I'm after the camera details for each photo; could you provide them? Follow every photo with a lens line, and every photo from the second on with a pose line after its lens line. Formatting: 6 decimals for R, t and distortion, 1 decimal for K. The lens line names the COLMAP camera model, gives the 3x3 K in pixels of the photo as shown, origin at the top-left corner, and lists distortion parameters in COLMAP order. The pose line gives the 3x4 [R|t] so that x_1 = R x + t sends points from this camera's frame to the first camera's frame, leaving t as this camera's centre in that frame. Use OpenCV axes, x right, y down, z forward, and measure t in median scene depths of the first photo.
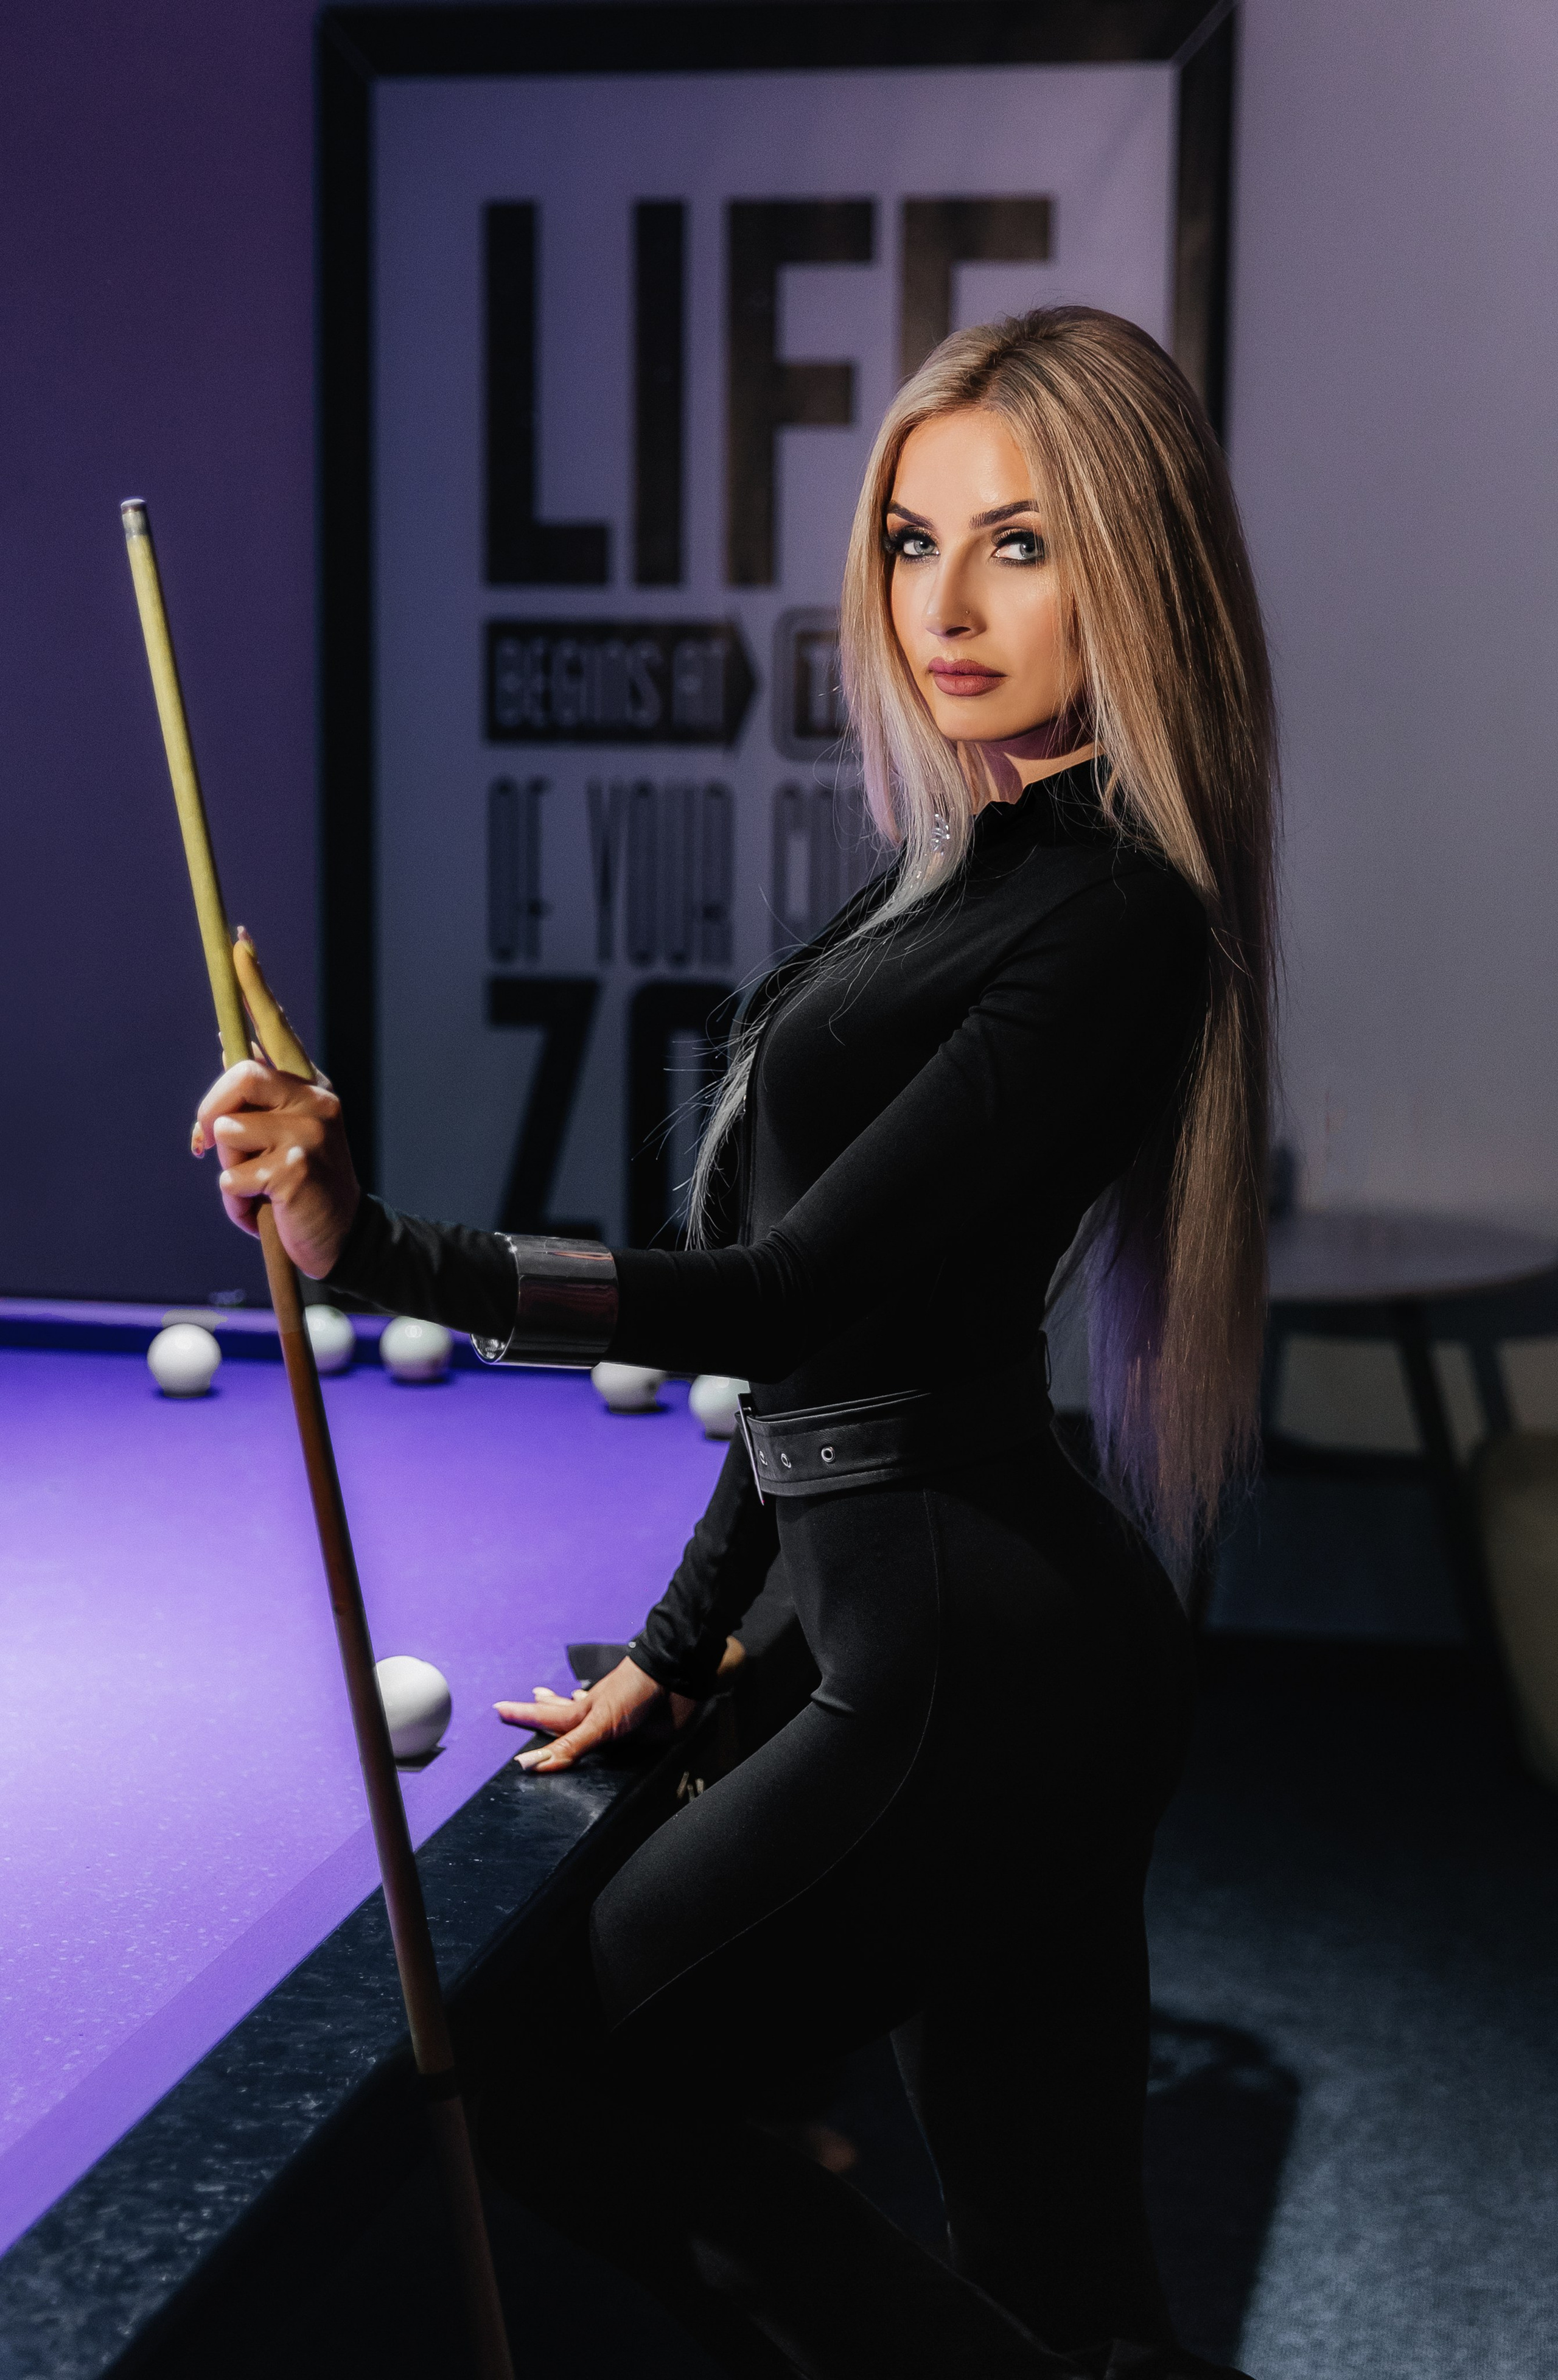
lens RADIAL K [[4304.6, 0, 779.0], [0, 4304.6, 1190.0], [0, 0, 1]] dist [0.182949, -1.478787]
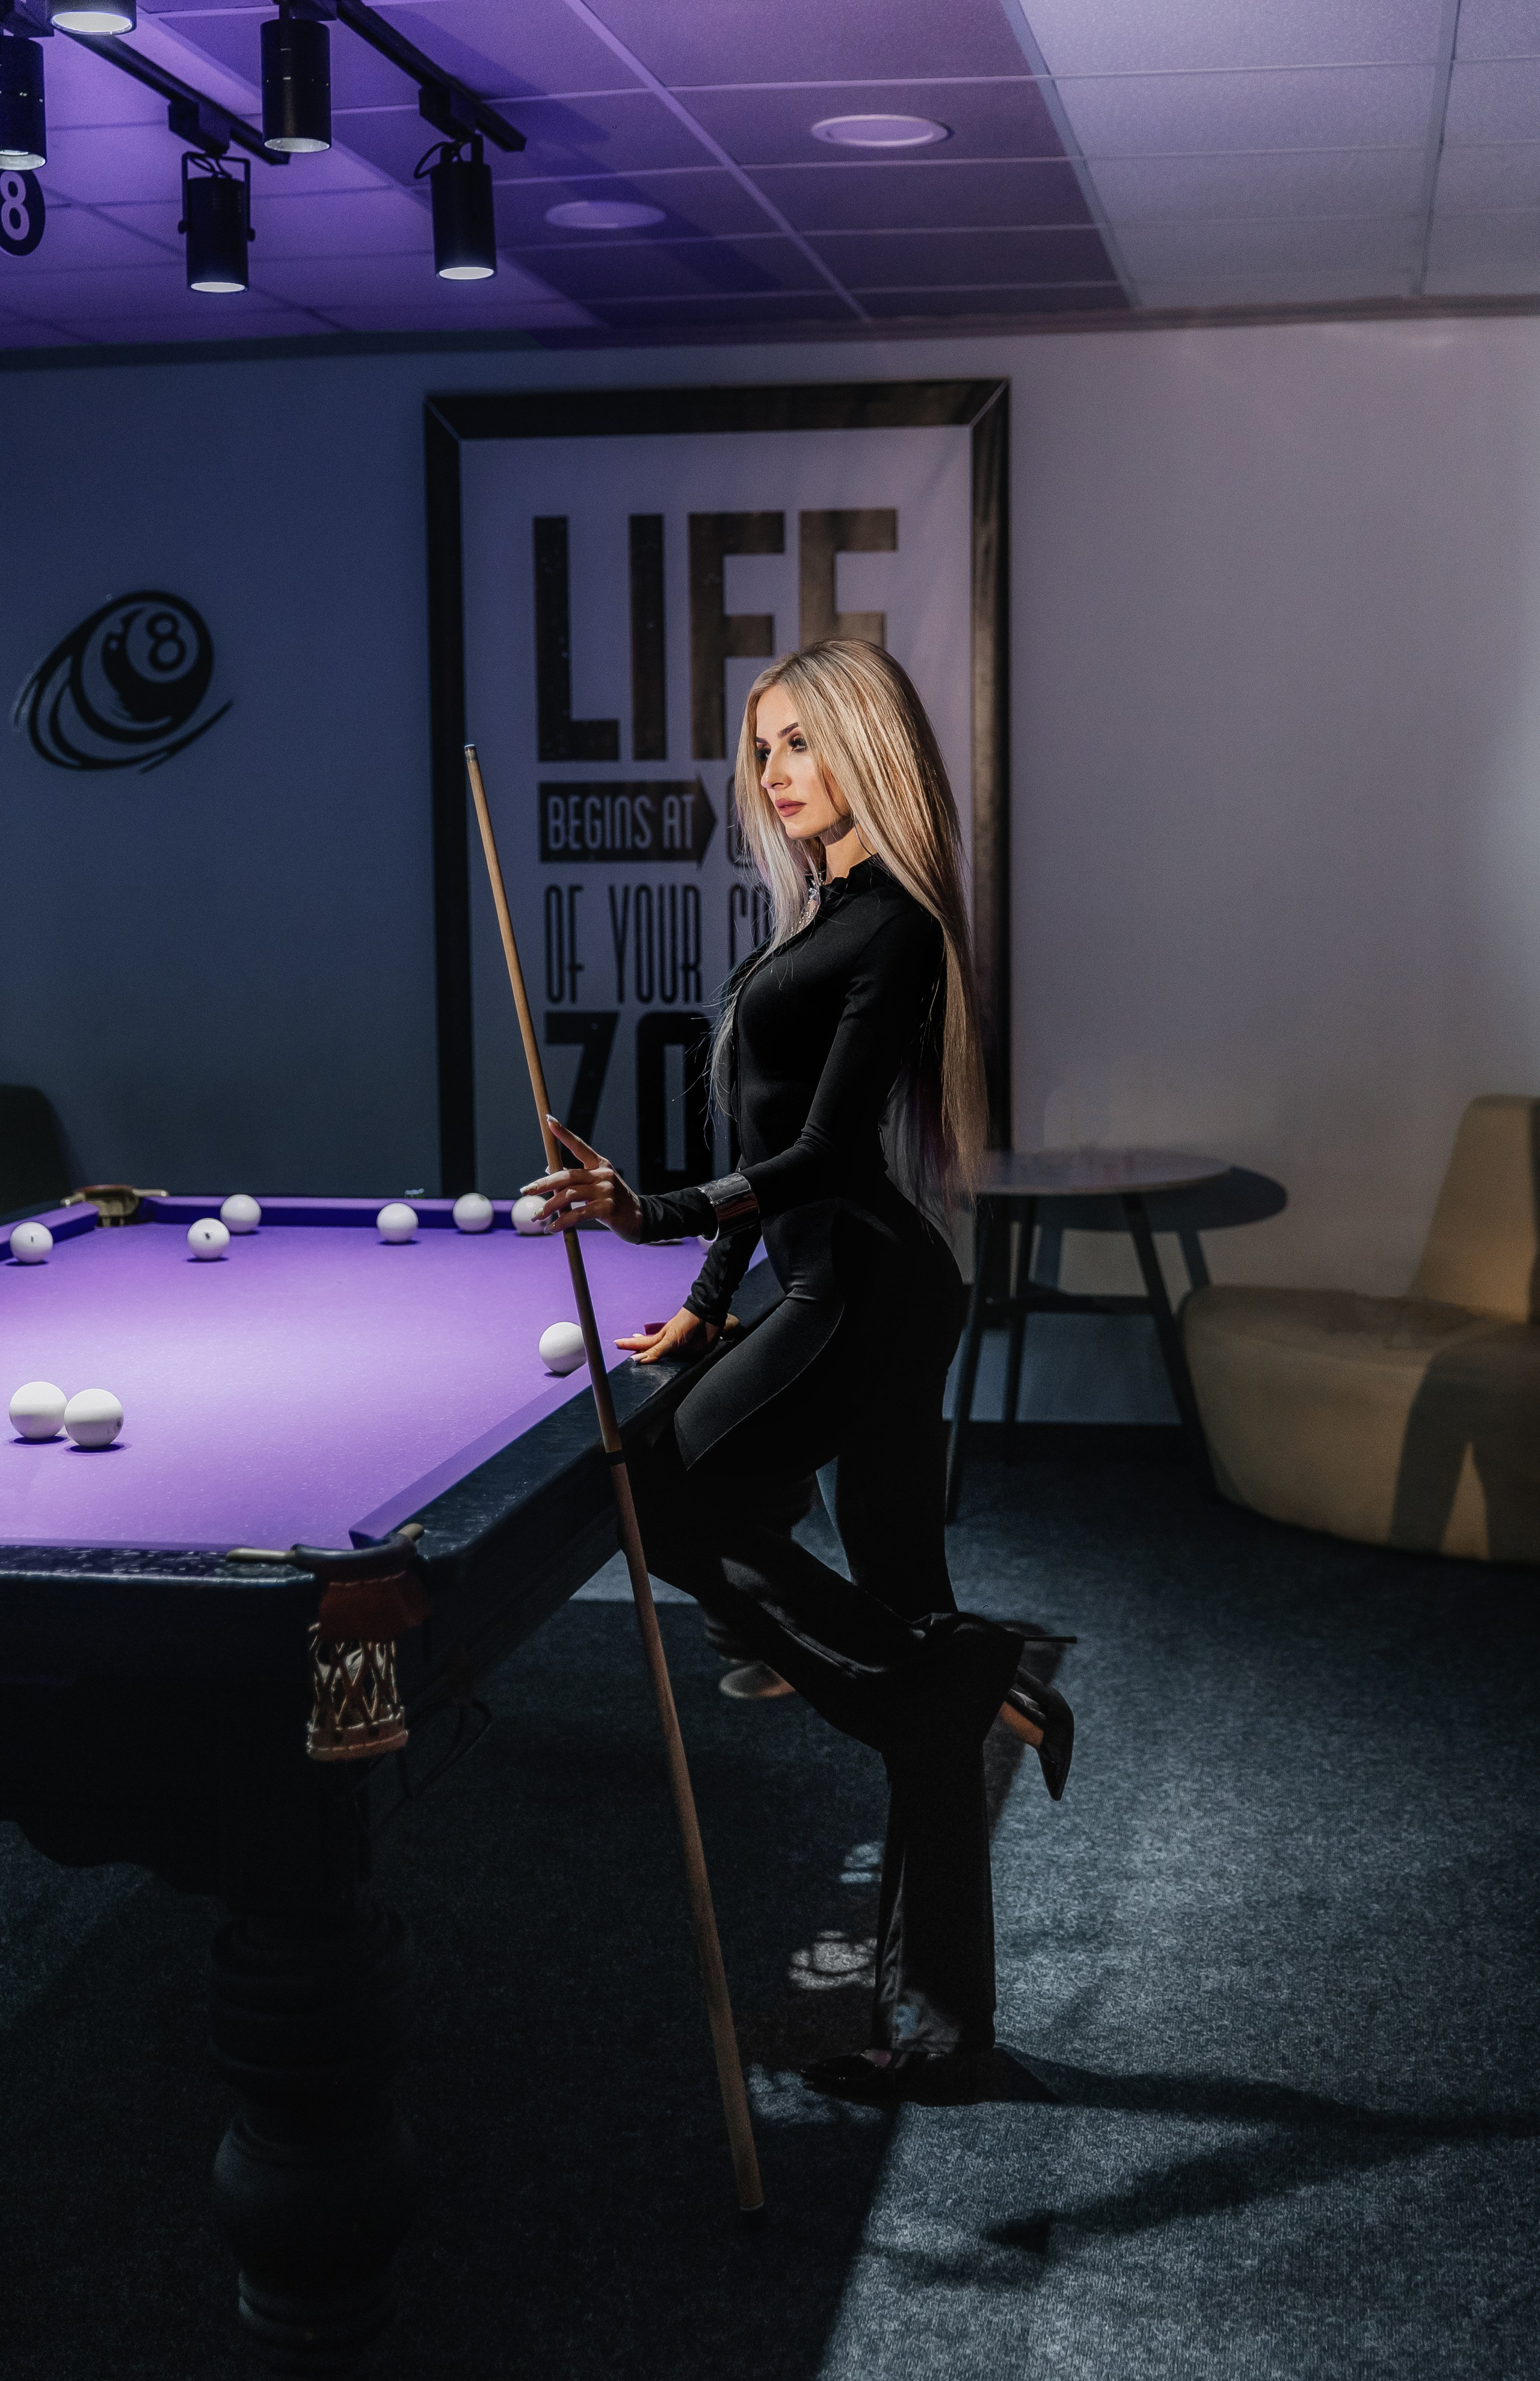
lens RADIAL K [[3191.8, 0, 831.7], [0, 3191.8, 1120.5], [0, 0, 1]] dist [0.024462, 0.013376]
pose [[0.999170, -0.022841, 0.033742, -0.004635], [0.023603, 0.999472, -0.022340, 0.018178], [-0.033213, 0.023117, 0.999181, -0.154688]]
